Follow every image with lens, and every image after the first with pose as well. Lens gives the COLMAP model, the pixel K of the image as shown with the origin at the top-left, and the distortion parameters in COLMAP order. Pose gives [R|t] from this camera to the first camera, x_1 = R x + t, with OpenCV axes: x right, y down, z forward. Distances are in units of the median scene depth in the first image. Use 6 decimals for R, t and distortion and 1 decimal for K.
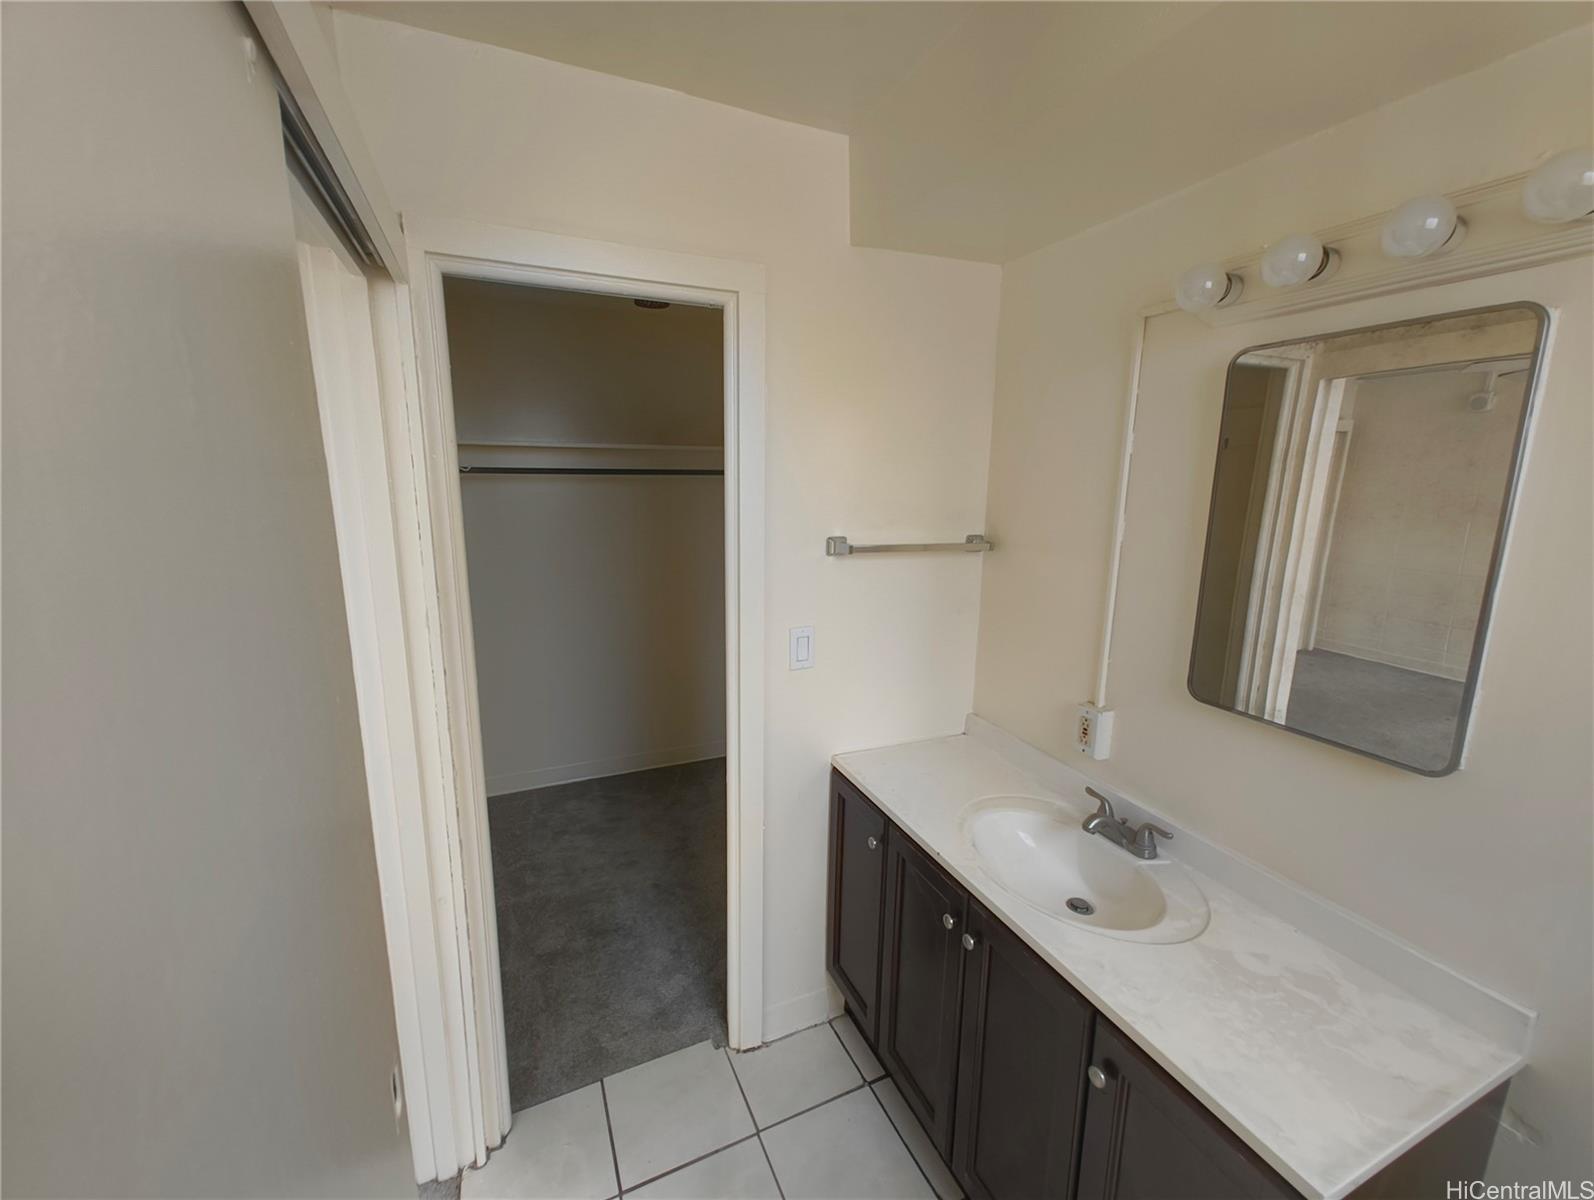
lens RADIAL K [[651.7, 0, 798.4], [0, 651.7, 598.3], [0, 0, 1]] dist [-0.000346, 0.000214]
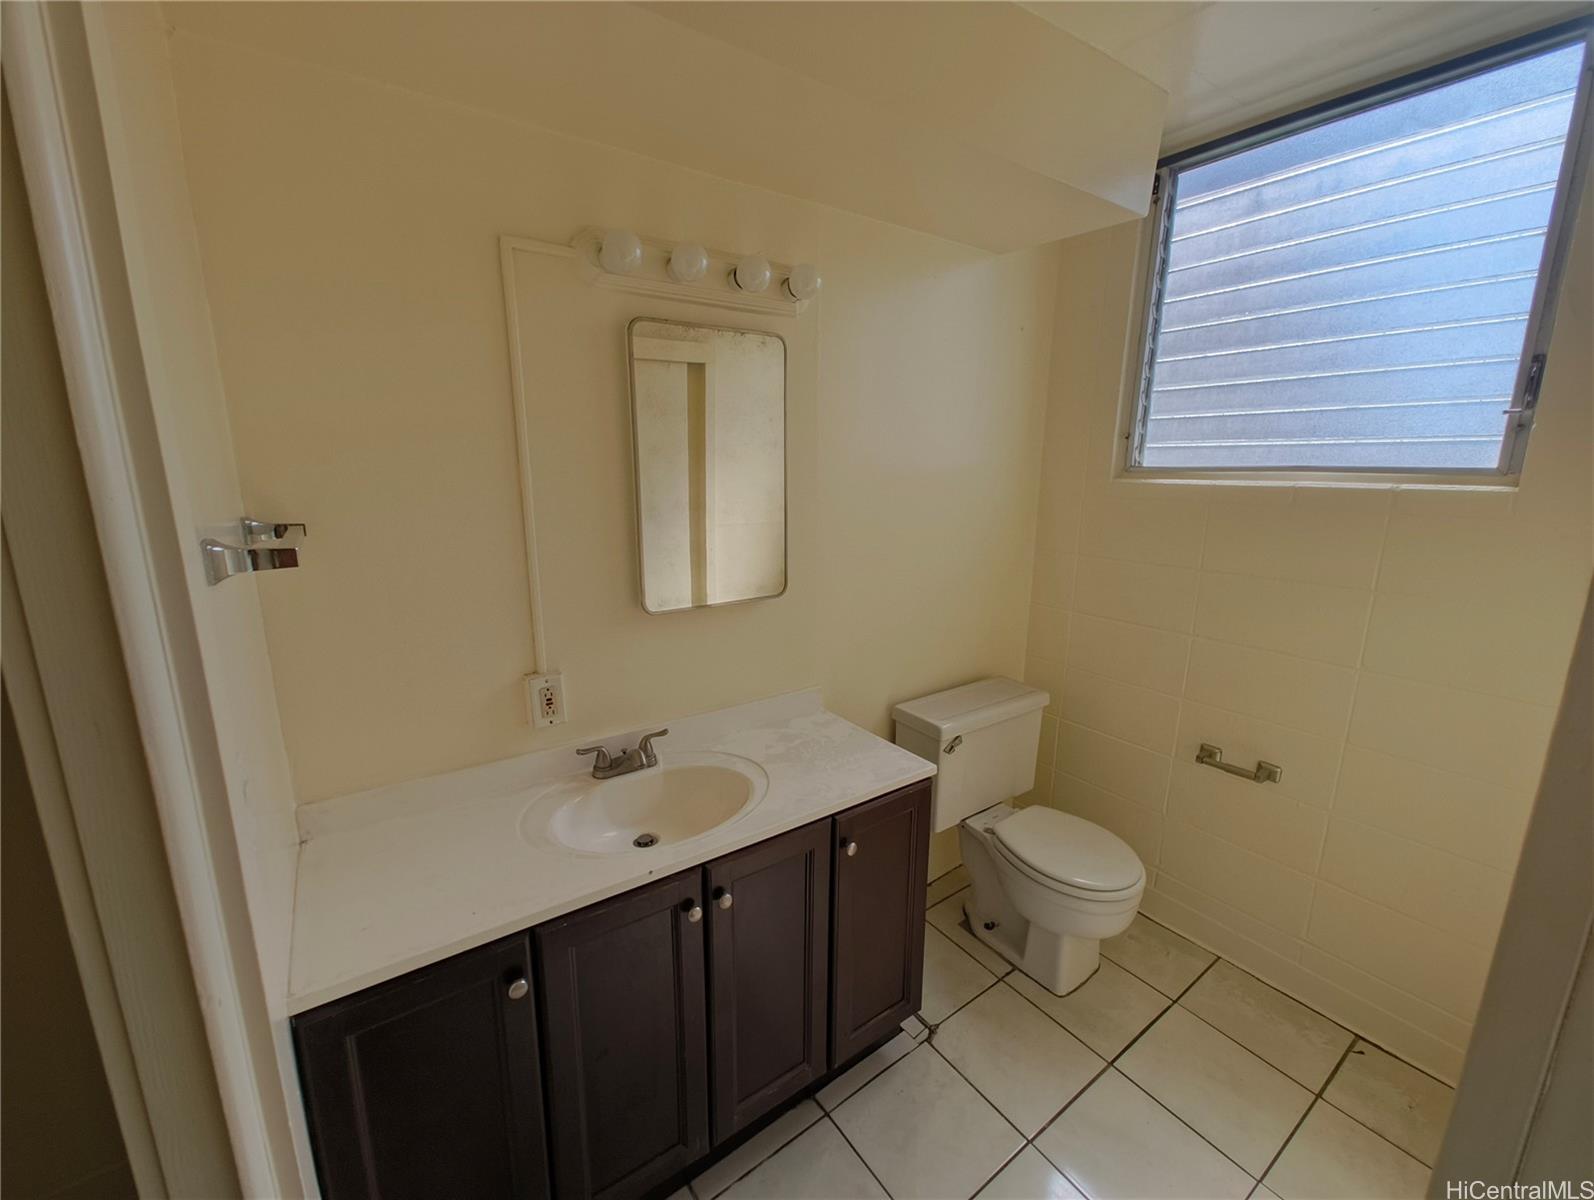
lens RADIAL K [[651.7, 0, 798.0], [0, 651.7, 600.2], [0, 0, 1]] dist [-0.000346, 0.000214]
pose [[-0.195269, -0.216951, 0.956453, -0.528671], [0.175971, 0.951650, 0.251787, -0.114673], [-0.964834, 0.217474, -0.147651, 0.826925]]
